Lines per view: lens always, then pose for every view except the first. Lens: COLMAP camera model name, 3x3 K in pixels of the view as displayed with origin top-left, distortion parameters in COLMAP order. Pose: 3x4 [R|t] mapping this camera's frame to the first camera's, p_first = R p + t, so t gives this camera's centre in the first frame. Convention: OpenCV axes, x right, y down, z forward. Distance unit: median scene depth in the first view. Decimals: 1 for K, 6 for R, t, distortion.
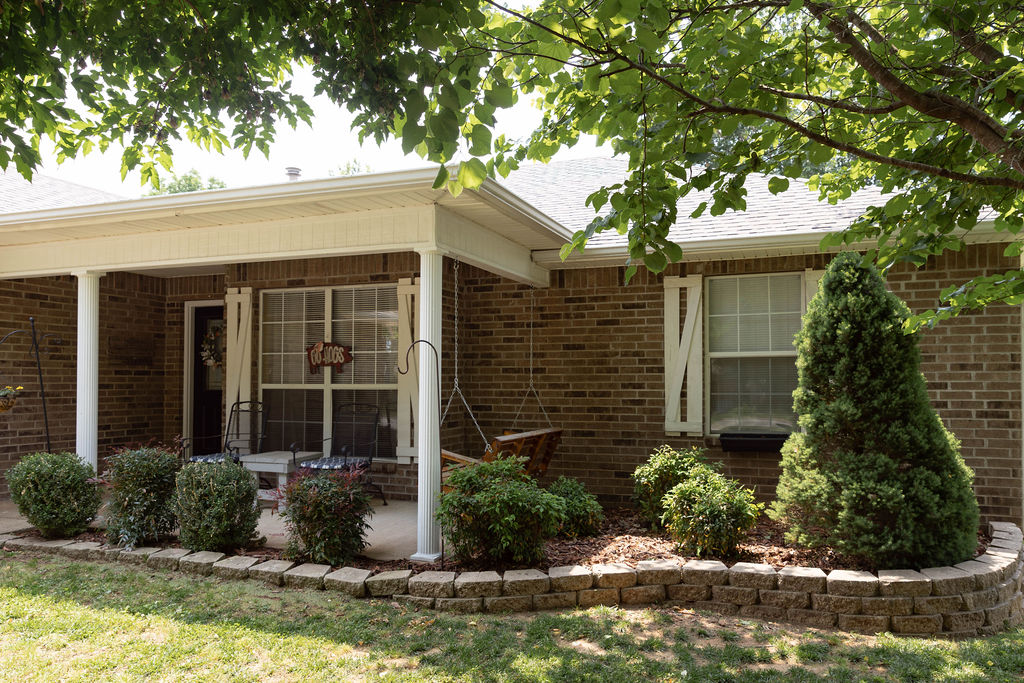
lens RADIAL K [[684.5, 0, 512.0], [0, 684.5, 341.5], [0, 0, 1]] dist [0.008159, 0.000577]
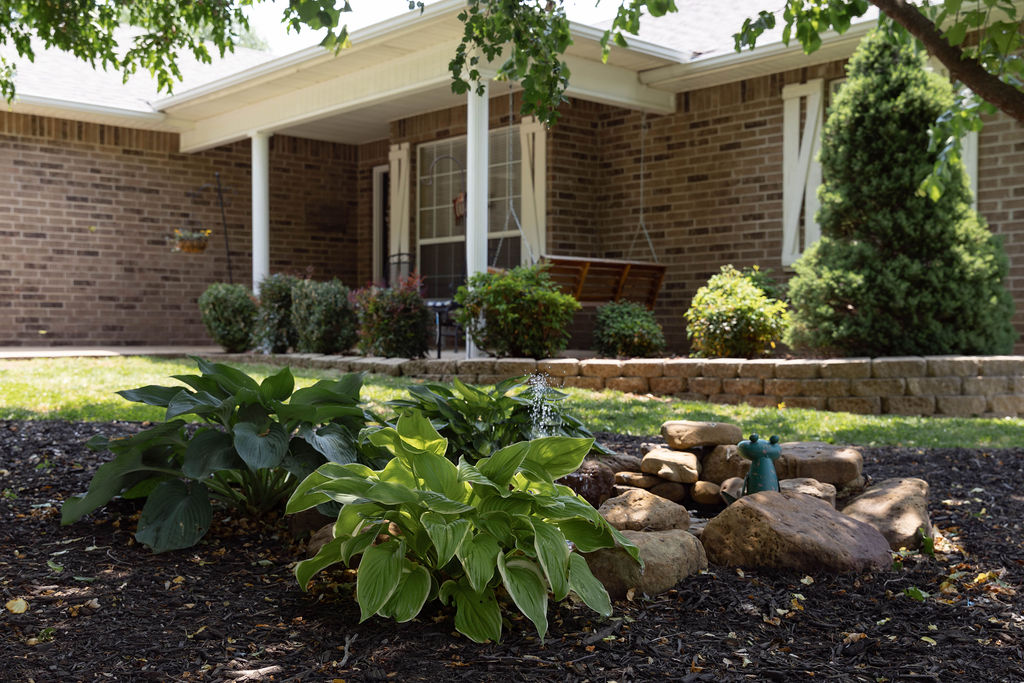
lens RADIAL K [[1106.5, 0, 512.0], [0, 1106.5, 341.5], [0, 0, 1]] dist [-0.016568, -0.015038]
pose [[0.874379, 0.009272, -0.485155, 0.589977], [0.013868, 0.998932, 0.044085, 0.156151], [0.485045, -0.045275, 0.873316, -0.377306]]
